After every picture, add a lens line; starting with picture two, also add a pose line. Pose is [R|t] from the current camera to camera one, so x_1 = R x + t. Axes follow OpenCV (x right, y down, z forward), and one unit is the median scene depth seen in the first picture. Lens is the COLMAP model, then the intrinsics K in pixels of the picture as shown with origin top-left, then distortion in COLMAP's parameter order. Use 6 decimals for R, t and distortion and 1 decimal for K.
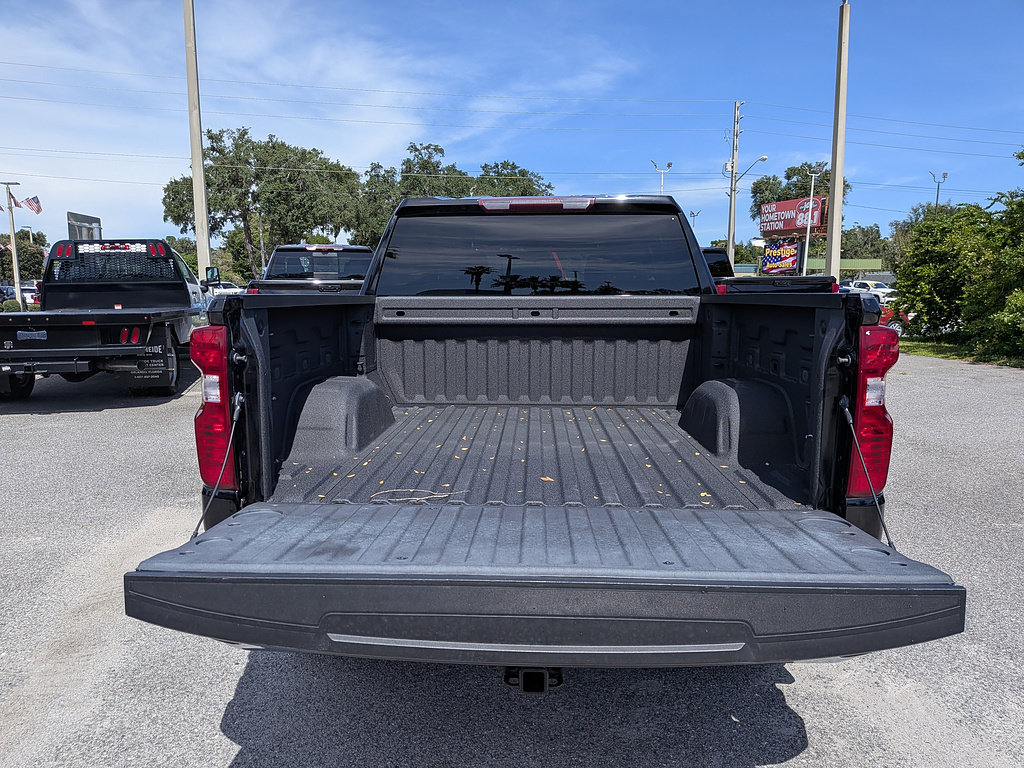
lens RADIAL K [[759.4, 0, 485.8], [0, 759.4, 402.2], [0, 0, 1]] dist [0.025464, -0.047809]
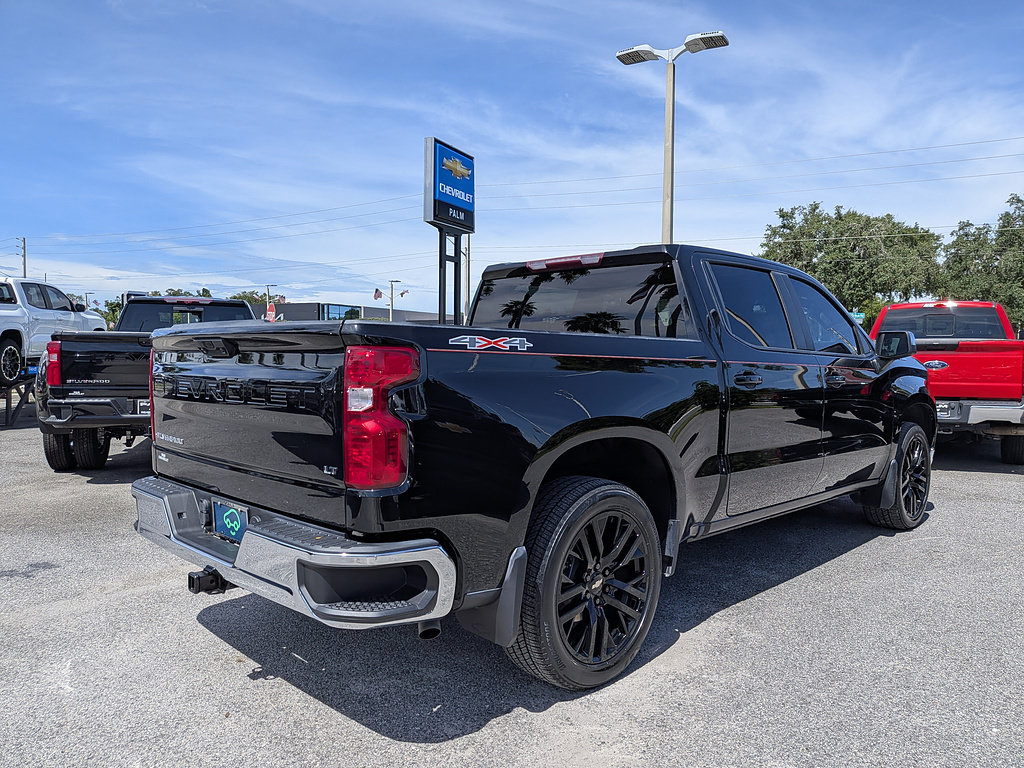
lens RADIAL K [[759.4, 0, 537.0], [0, 759.4, 387.4], [0, 0, 1]] dist [0.025464, -0.047809]
pose [[0.747291, 0.032079, -0.663723, 0.267009], [-0.107049, 0.991600, -0.072601, 0.004515], [0.655818, 0.125305, 0.744447, 0.051406]]
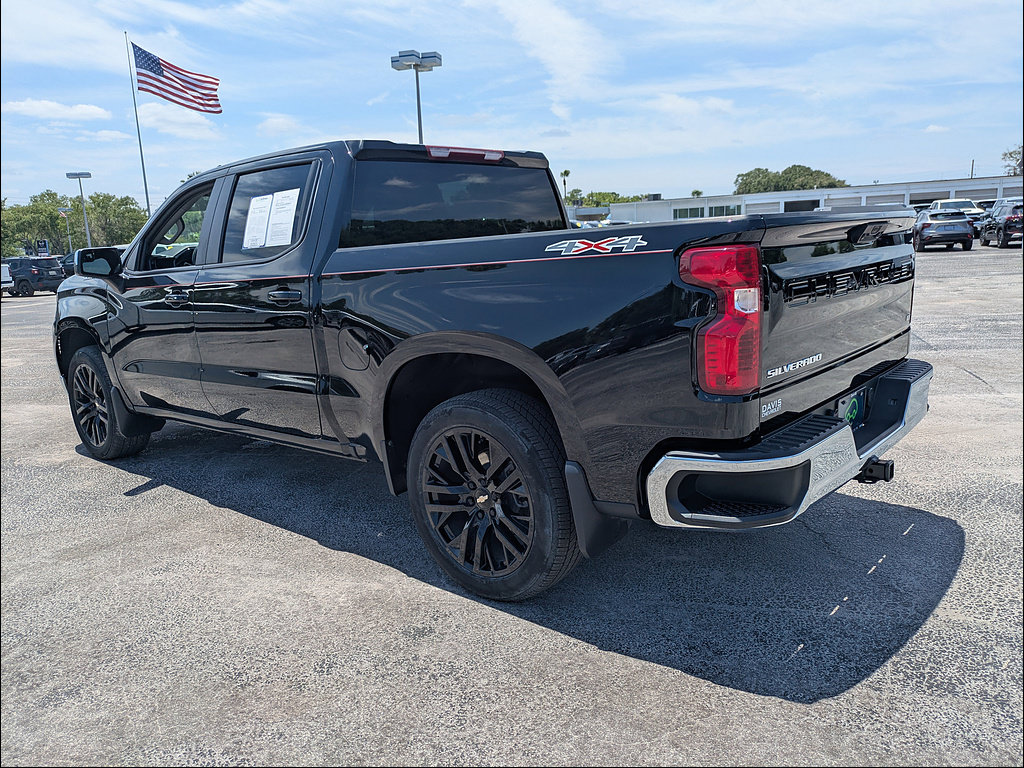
lens RADIAL K [[759.4, 0, 509.7], [0, 759.4, 390.0], [0, 0, 1]] dist [0.025464, -0.047809]
pose [[0.590856, -0.188752, 0.784386, -0.257473], [0.178191, 0.978768, 0.101302, -0.017699], [-0.786853, 0.079916, 0.611945, 0.130438]]
